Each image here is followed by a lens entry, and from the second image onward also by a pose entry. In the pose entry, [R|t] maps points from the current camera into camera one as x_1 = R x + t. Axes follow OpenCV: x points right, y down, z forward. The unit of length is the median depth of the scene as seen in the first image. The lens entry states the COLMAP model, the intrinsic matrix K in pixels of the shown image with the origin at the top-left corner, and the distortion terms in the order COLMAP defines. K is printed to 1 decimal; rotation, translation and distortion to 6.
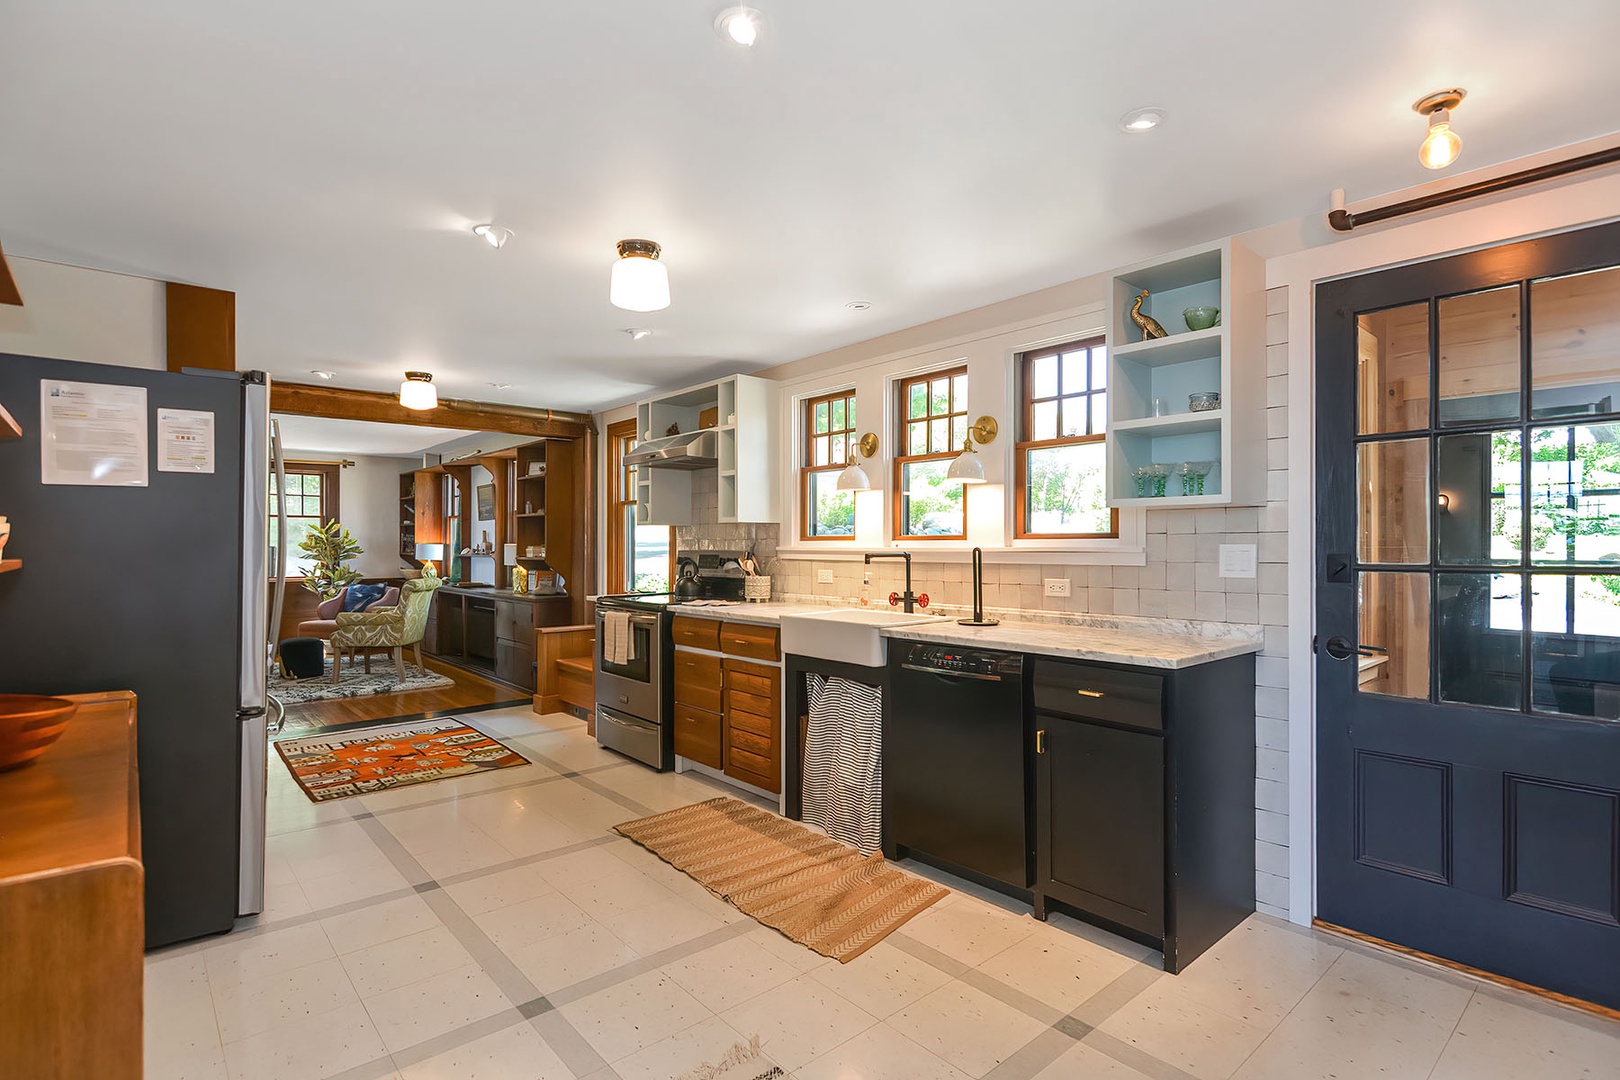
lens RADIAL K [[788.0, 0, 812.5], [0, 788.0, 546.5], [0, 0, 1]] dist [0.001140, -0.000347]
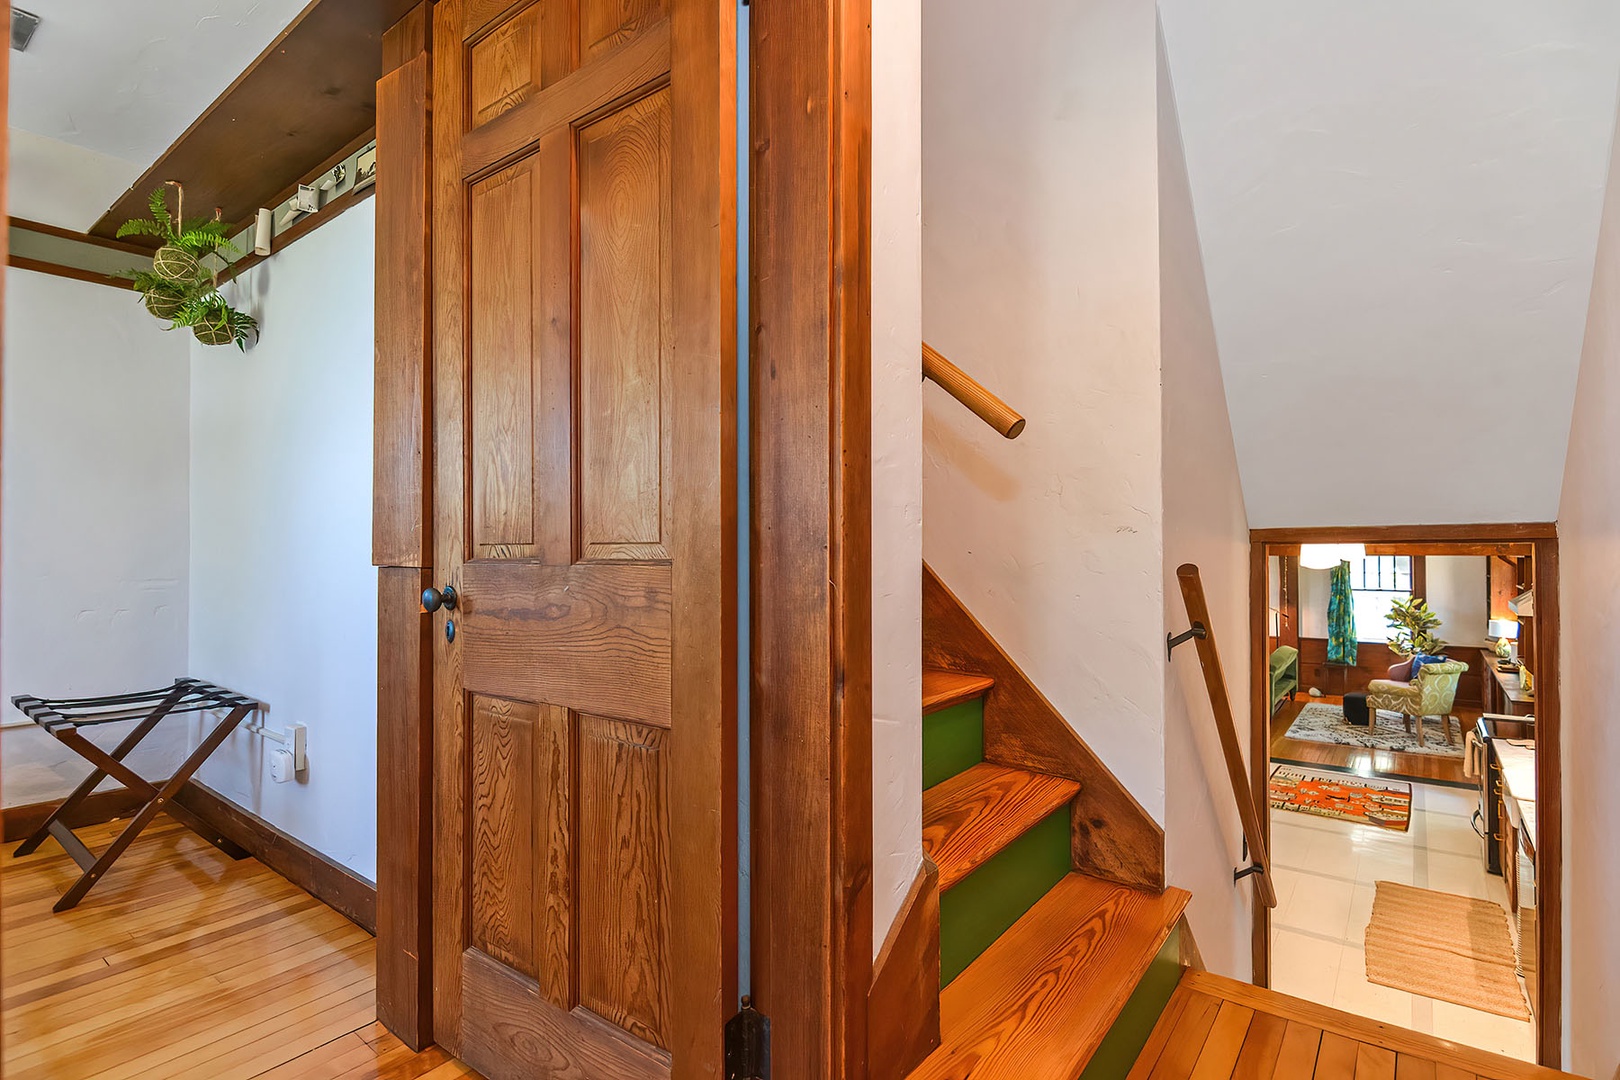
lens RADIAL K [[788.0, 0, 815.3], [0, 788.0, 545.8], [0, 0, 1]] dist [0.001140, -0.000347]
pose [[0.196231, -0.008975, -0.980517, 0.784376], [0.005686, 0.999952, -0.008015, -0.211732], [0.980541, -0.004002, 0.196272, -0.261905]]
